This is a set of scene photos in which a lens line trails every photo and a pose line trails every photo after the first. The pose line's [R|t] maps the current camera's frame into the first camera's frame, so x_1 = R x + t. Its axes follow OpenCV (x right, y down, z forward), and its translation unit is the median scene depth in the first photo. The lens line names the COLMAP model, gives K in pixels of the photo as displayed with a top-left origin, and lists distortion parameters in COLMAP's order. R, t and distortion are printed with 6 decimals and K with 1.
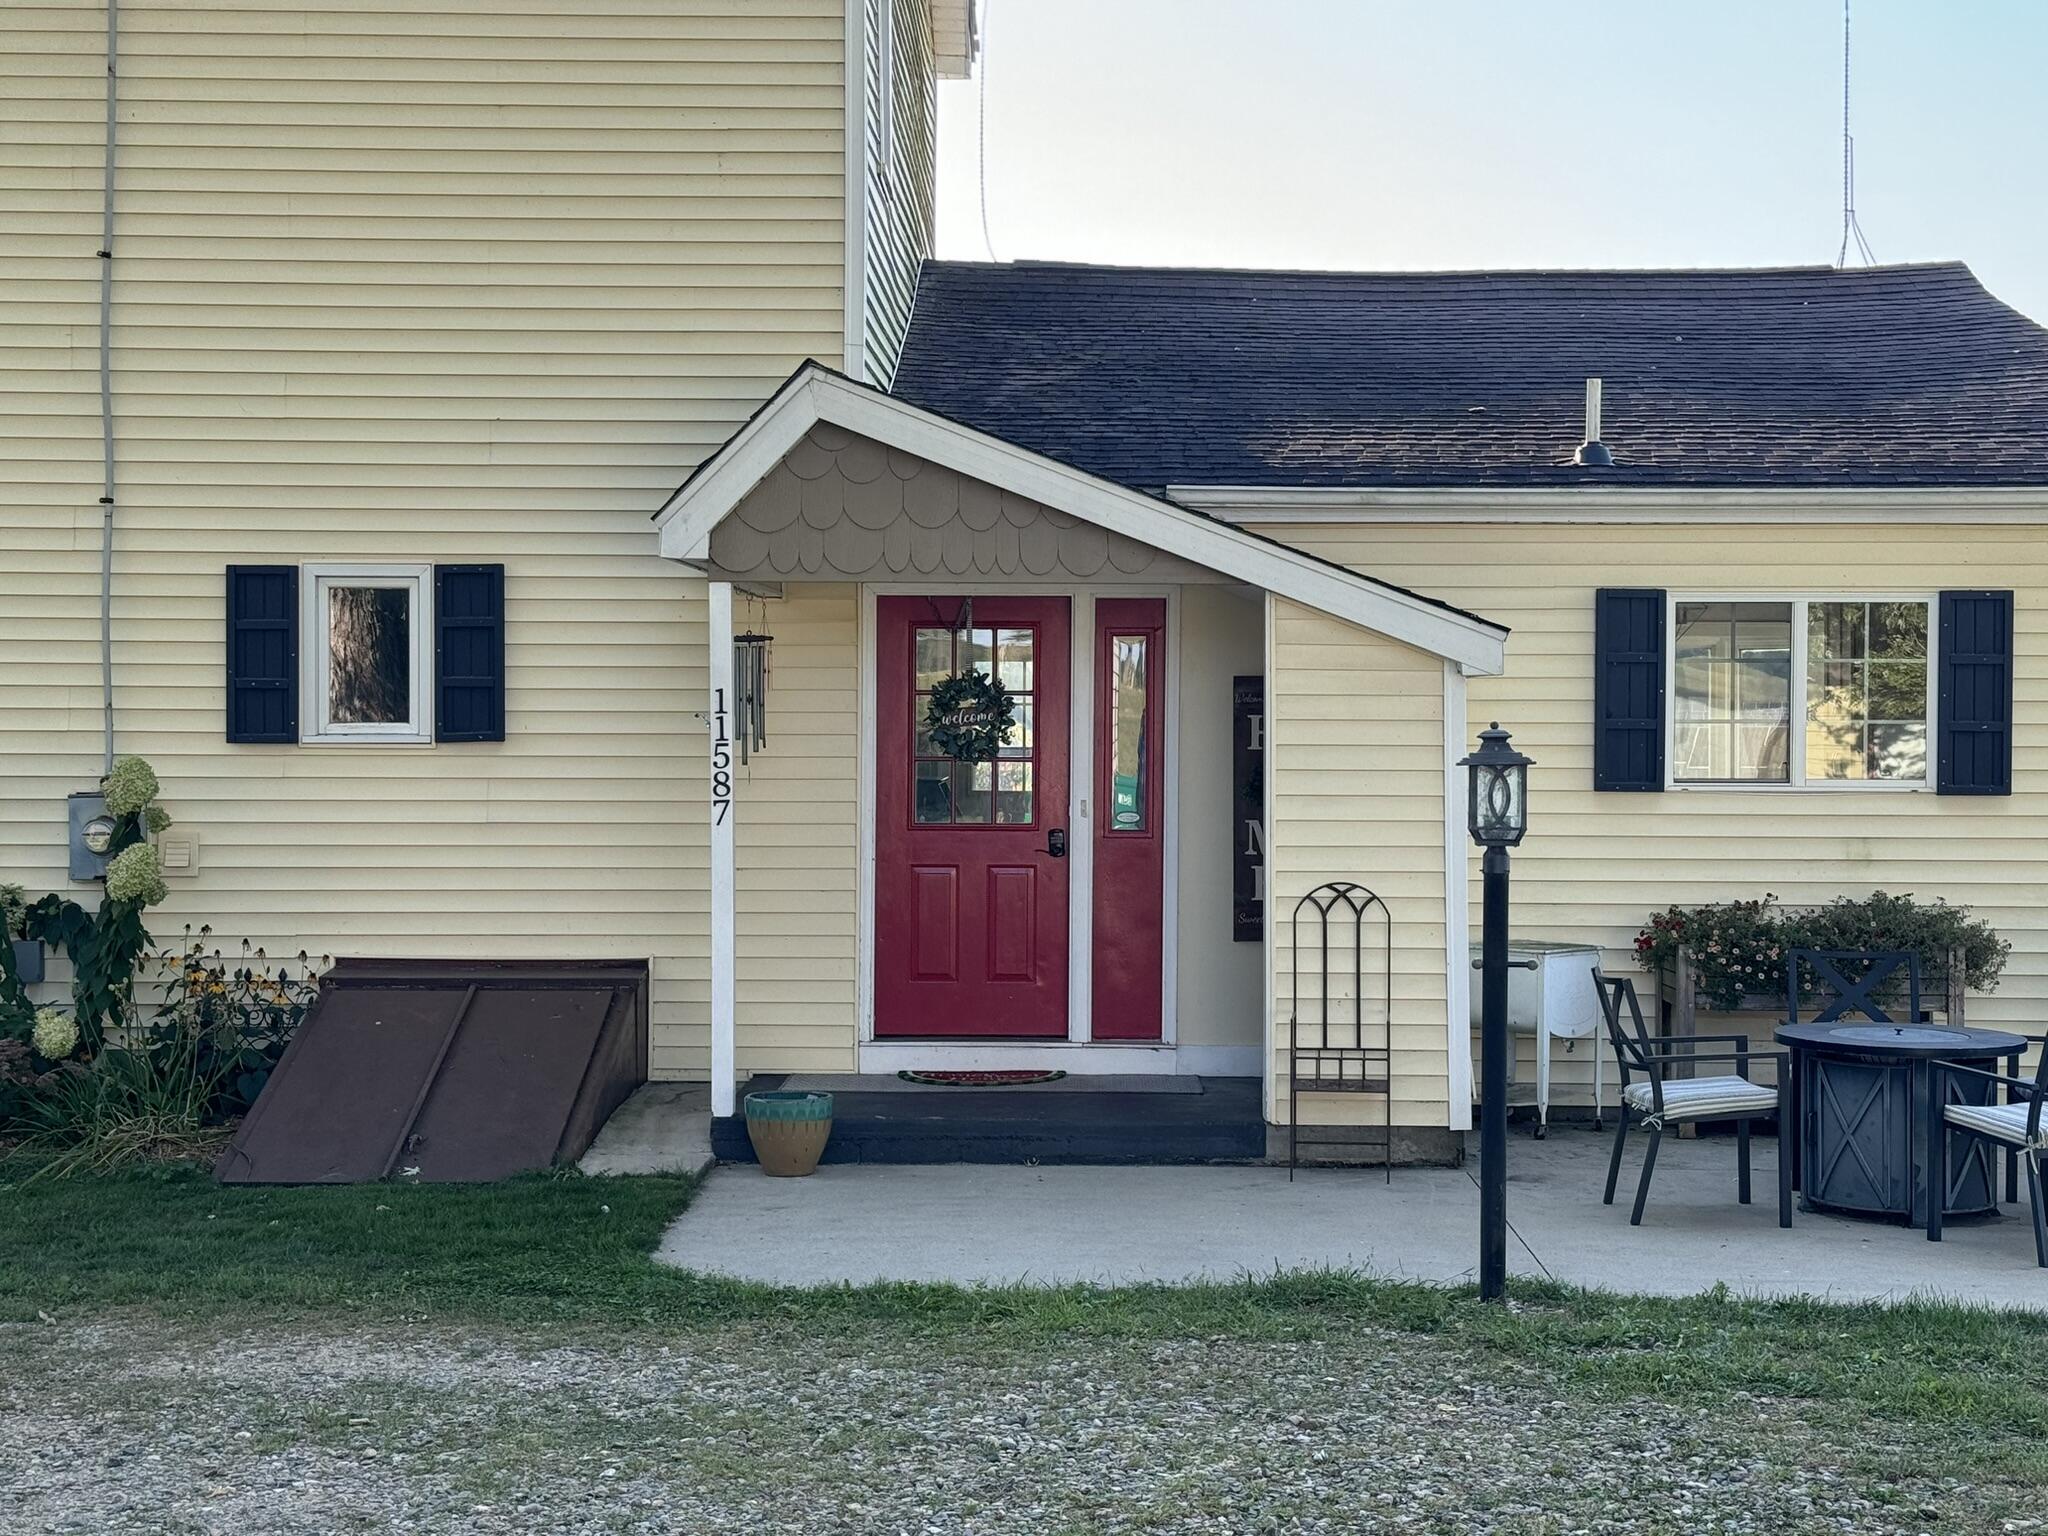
lens RADIAL K [[3140.1, 0, 1024.4], [0, 3140.1, 766.4], [0, 0, 1]] dist [0.093202, 0.000000]
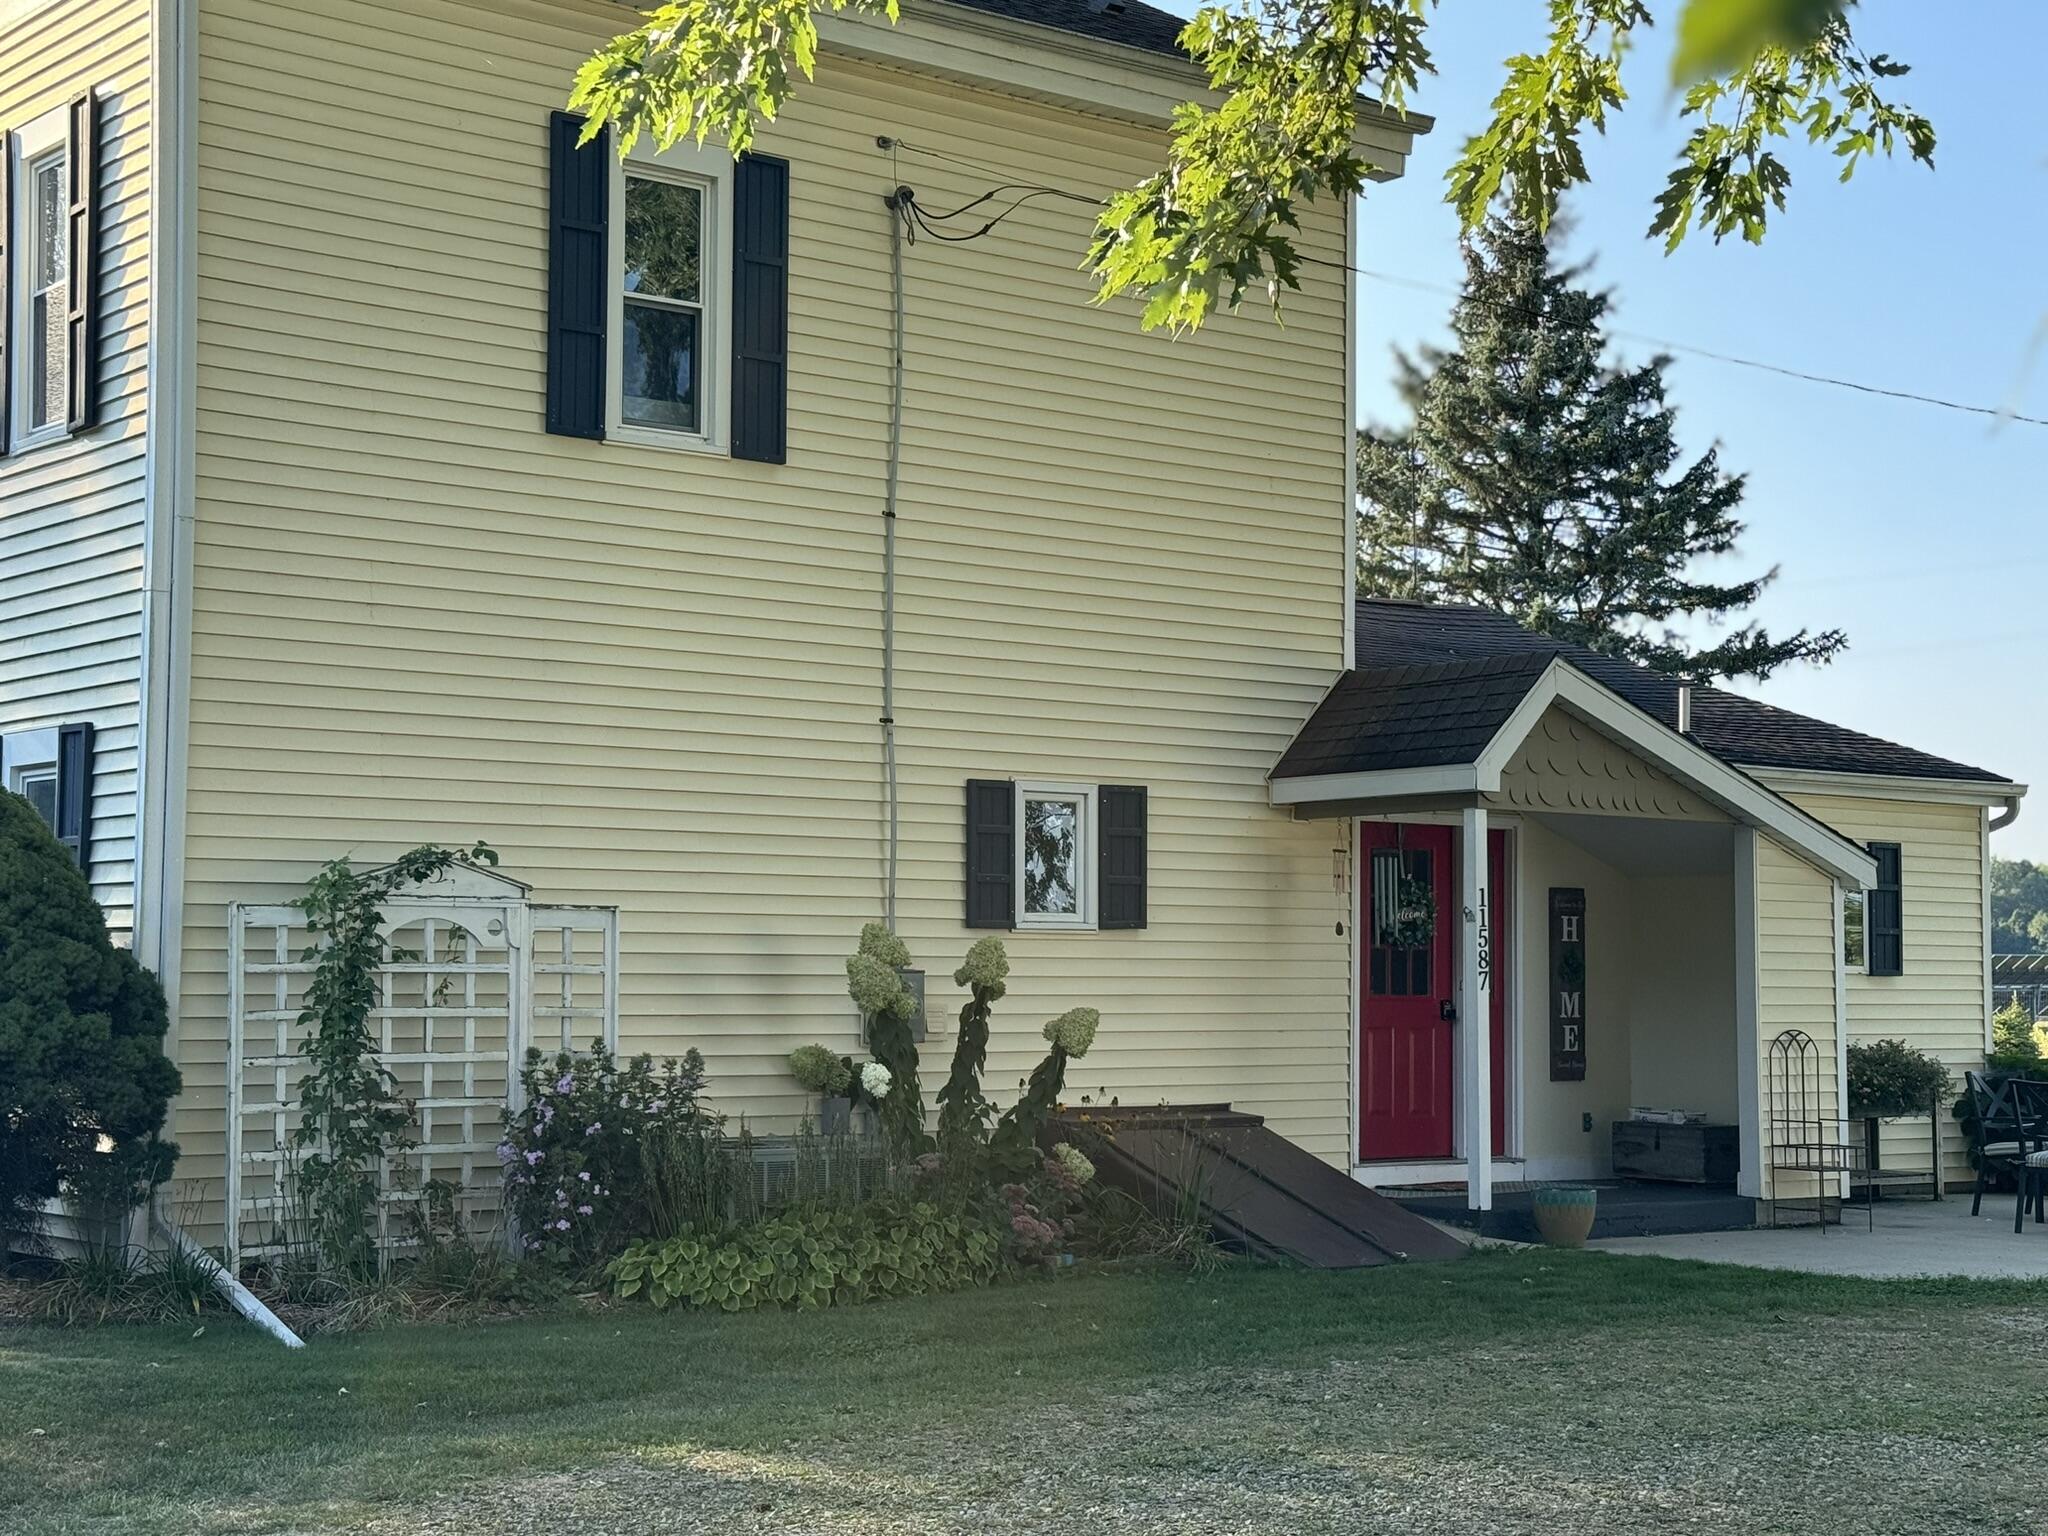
lens RADIAL K [[3140.1, 0, 1026.3], [0, 3140.1, 766.9], [0, 0, 1]] dist [0.093202, 0.000000]
pose [[0.787484, 0.042911, 0.614840, -0.966157], [0.005091, 0.997086, -0.076109, 0.022267], [-0.616314, 0.063065, 0.784971, 0.053053]]
